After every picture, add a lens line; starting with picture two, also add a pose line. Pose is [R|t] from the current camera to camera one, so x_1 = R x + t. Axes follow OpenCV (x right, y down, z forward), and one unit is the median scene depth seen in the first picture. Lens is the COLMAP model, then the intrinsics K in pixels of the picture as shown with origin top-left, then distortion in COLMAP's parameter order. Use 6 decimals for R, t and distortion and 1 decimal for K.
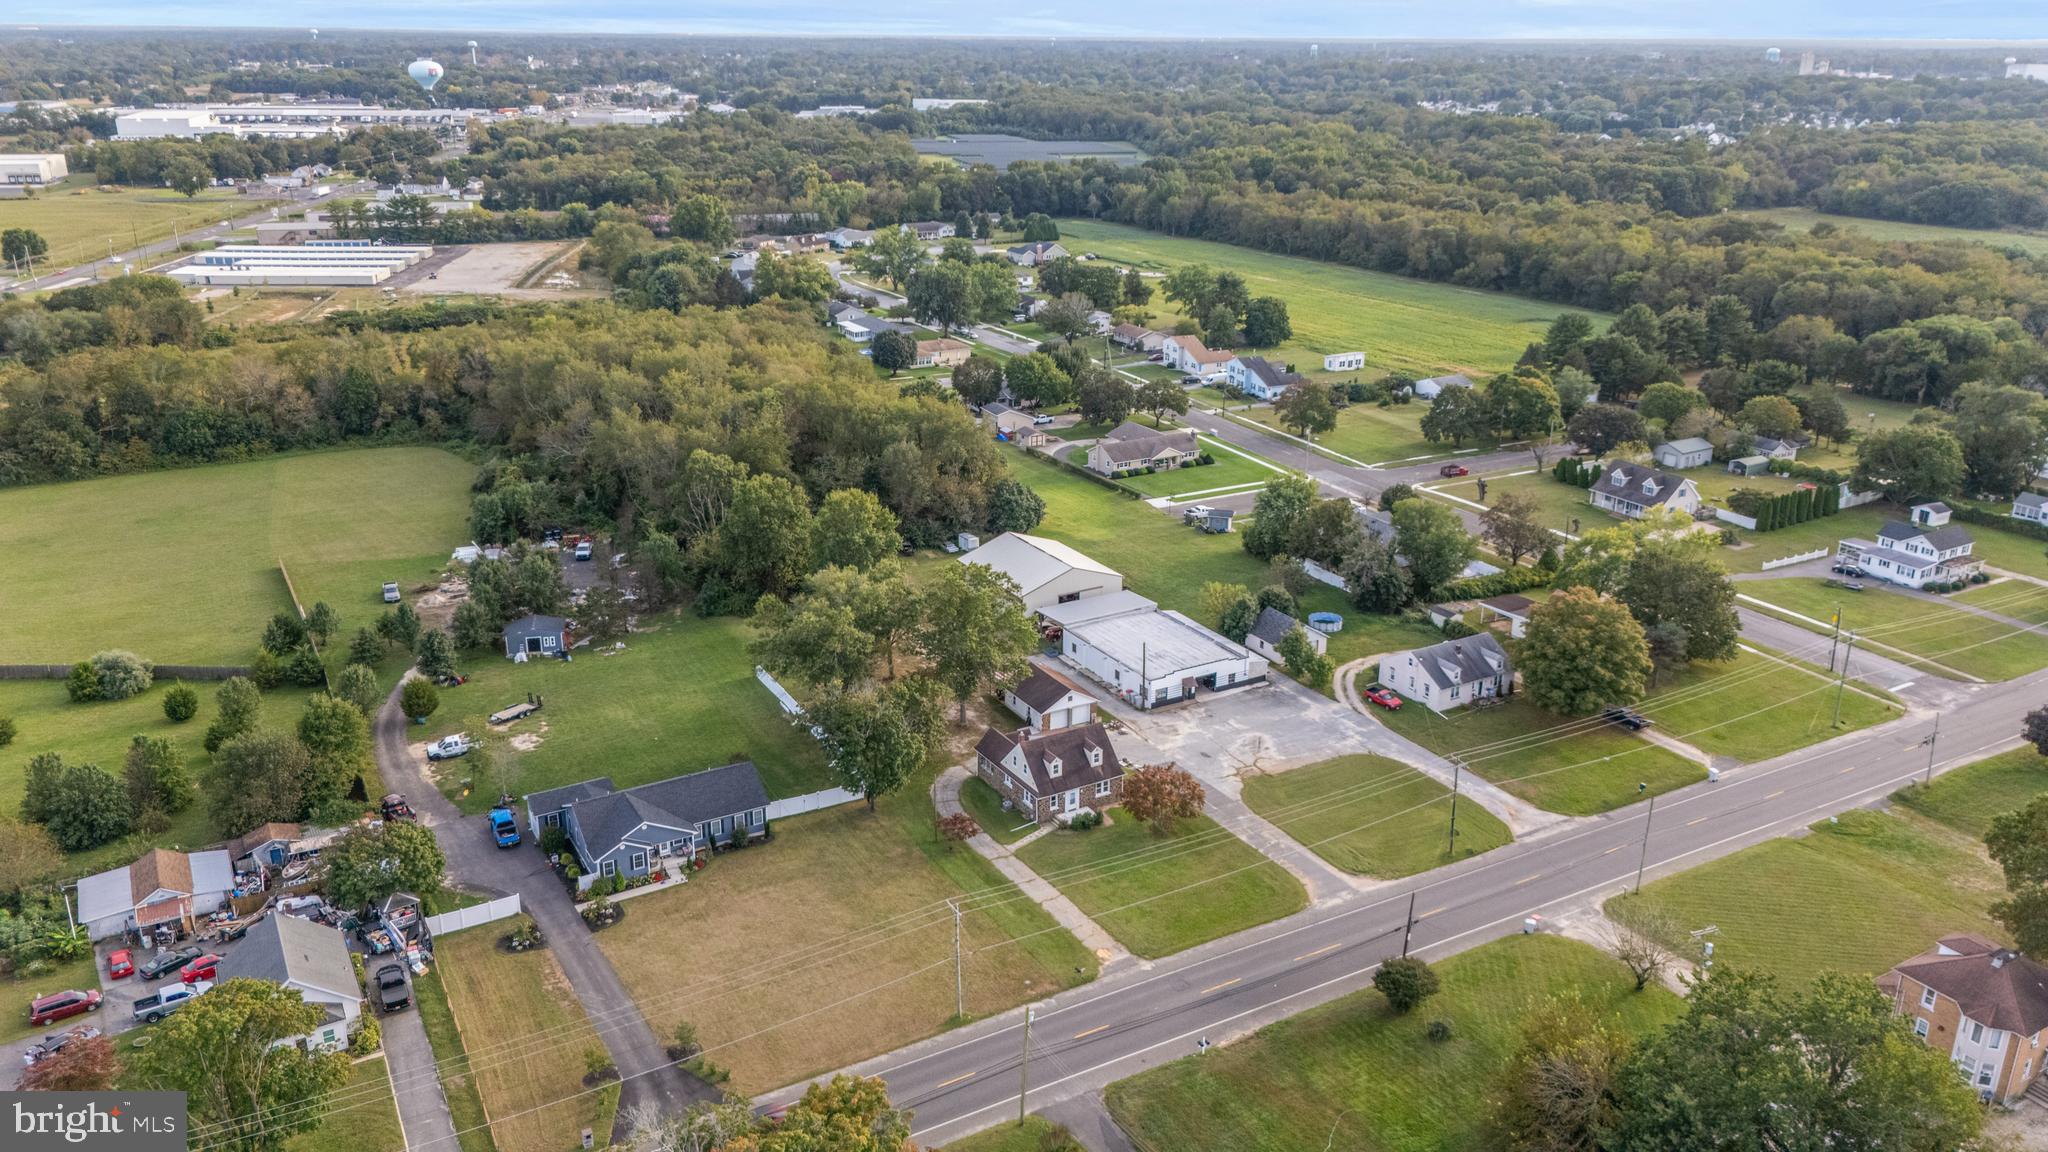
lens RADIAL K [[1491.7, 0, 1024.0], [0, 1491.7, 576.0], [0, 0, 1]] dist [0.090598, -0.105395]
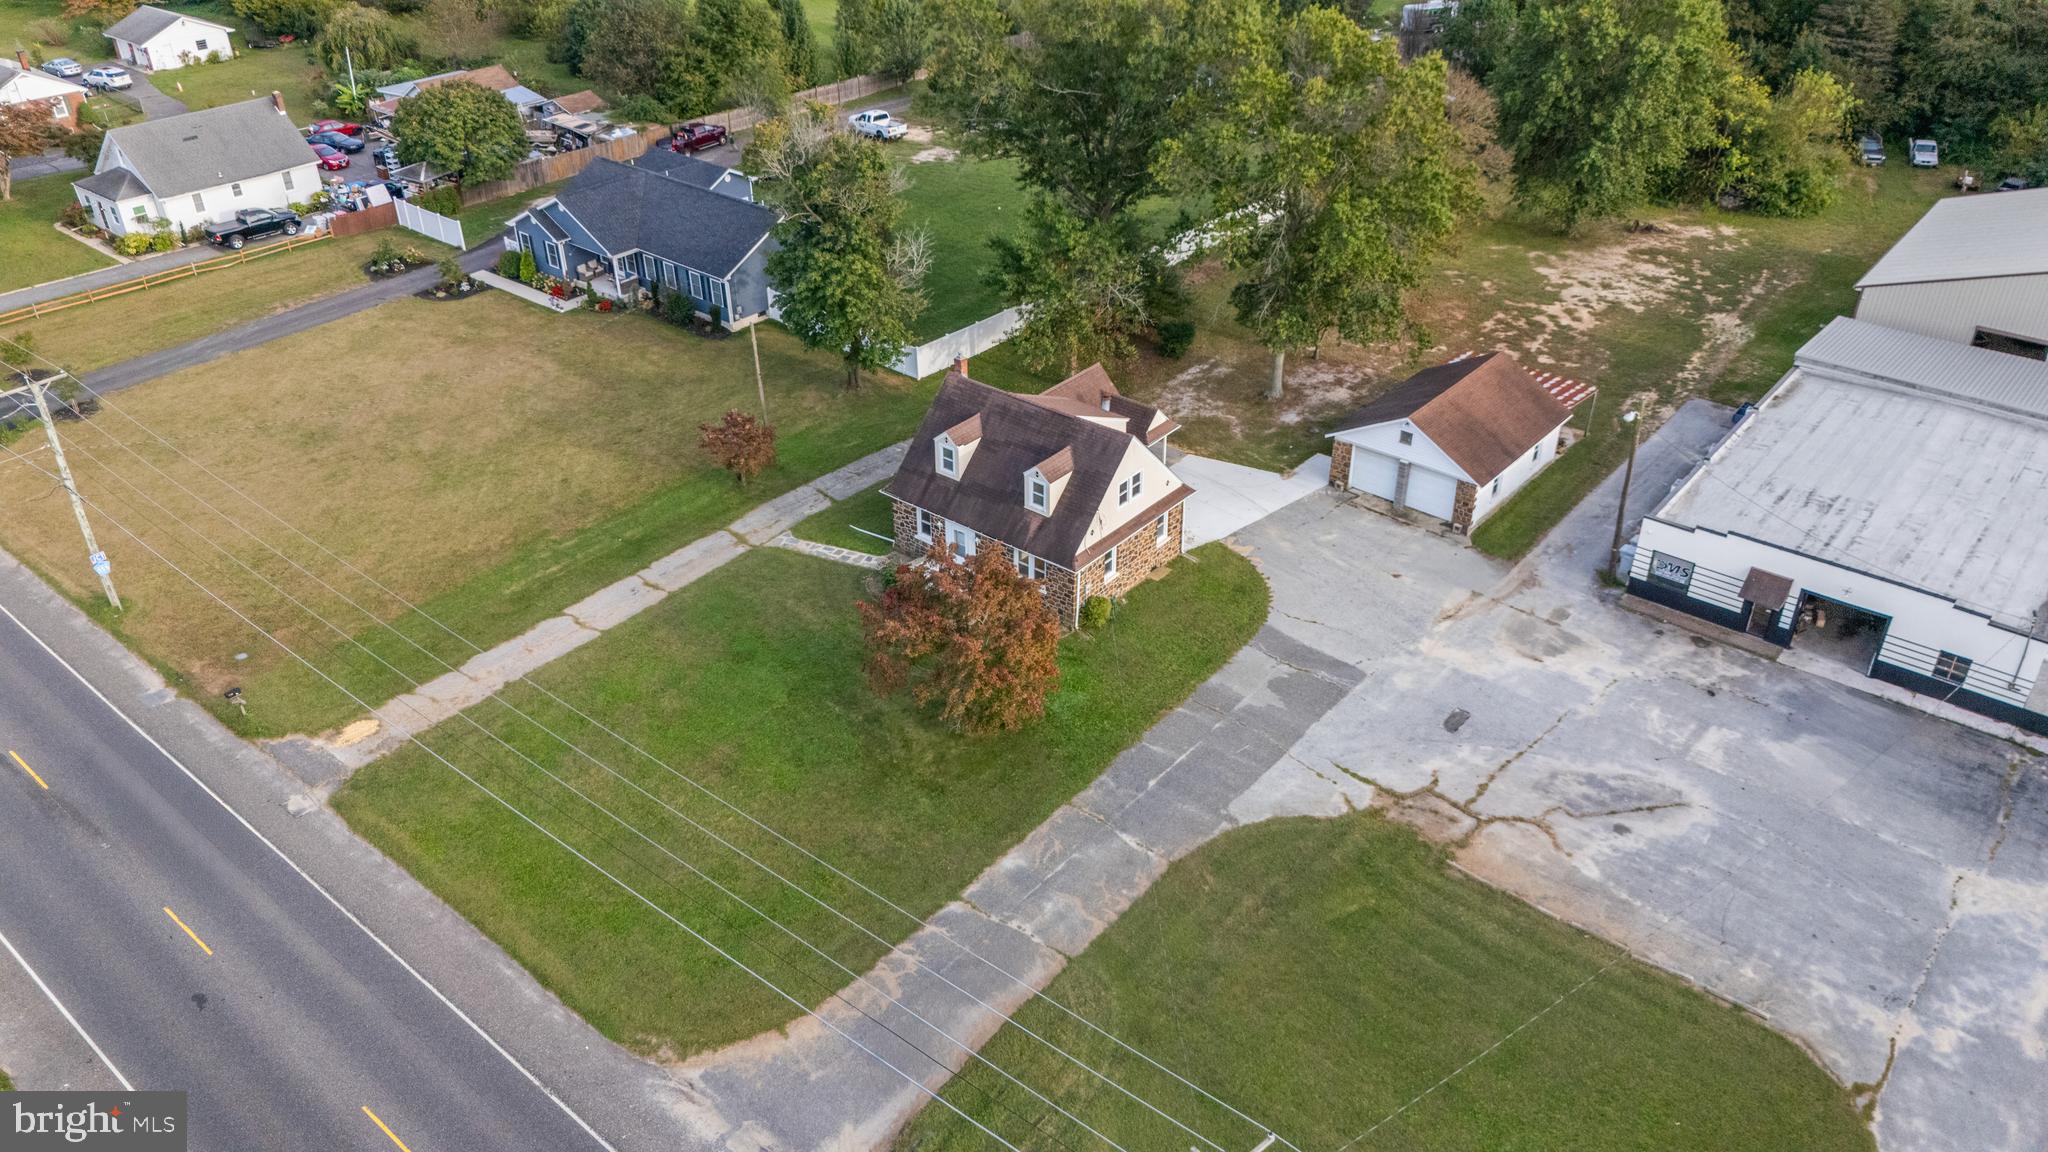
lens RADIAL K [[1491.7, 0, 1024.0], [0, 1491.7, 576.0], [0, 0, 1]] dist [0.090598, -0.105395]
pose [[0.334163, 0.495867, -0.801530, 0.352809], [-0.304695, 0.861587, 0.405991, -0.018801], [0.891906, 0.108555, 0.438999, 0.769260]]
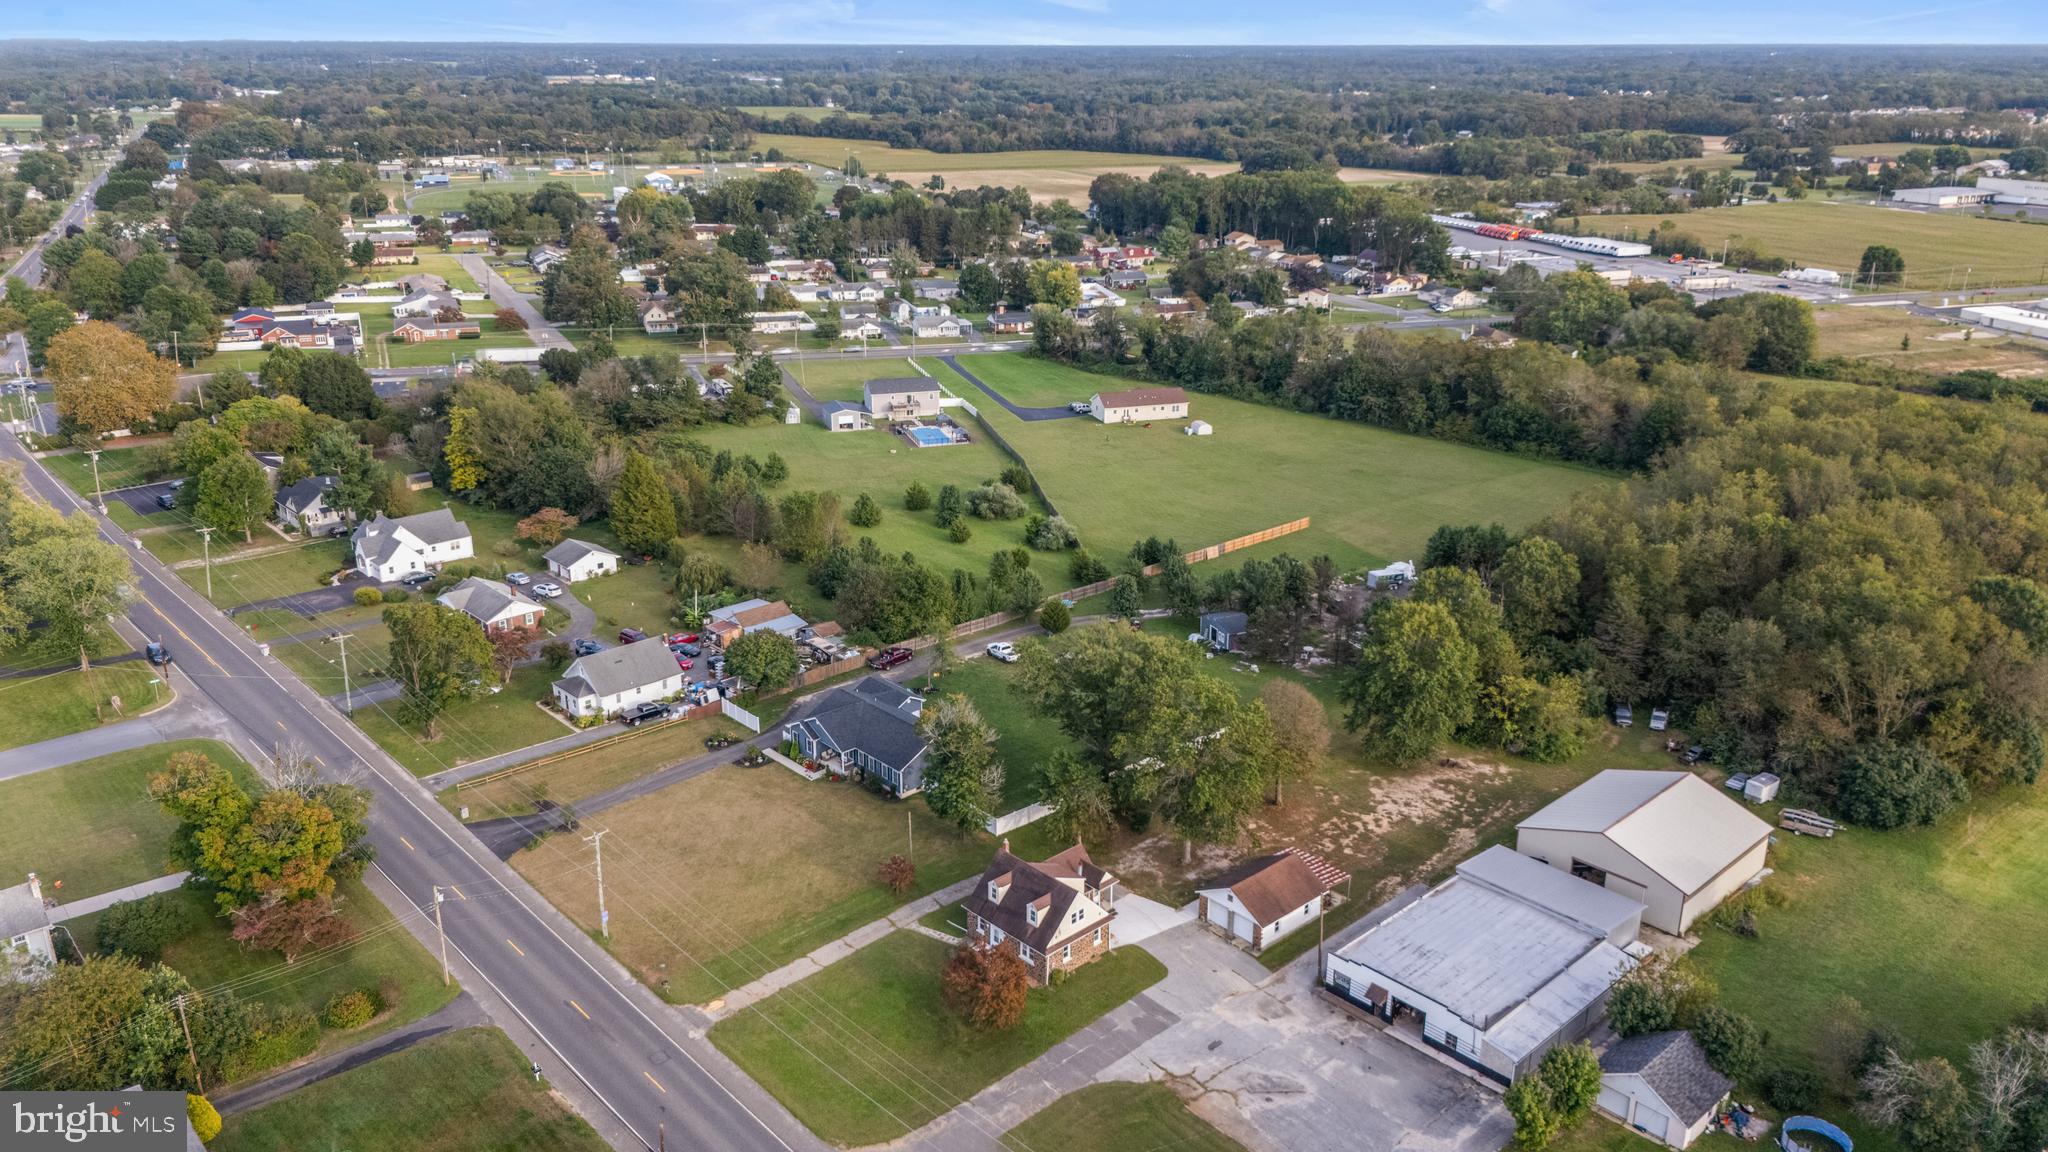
lens RADIAL K [[1485.2, 0, 1024.0], [0, 1485.2, 576.0], [0, 0, 1]] dist [0.162789, -0.462032]
pose [[0.209466, 0.318671, -0.924431, 0.714481], [-0.327494, 0.913666, 0.240753, -0.237379], [0.921342, 0.252316, 0.295745, 0.651764]]
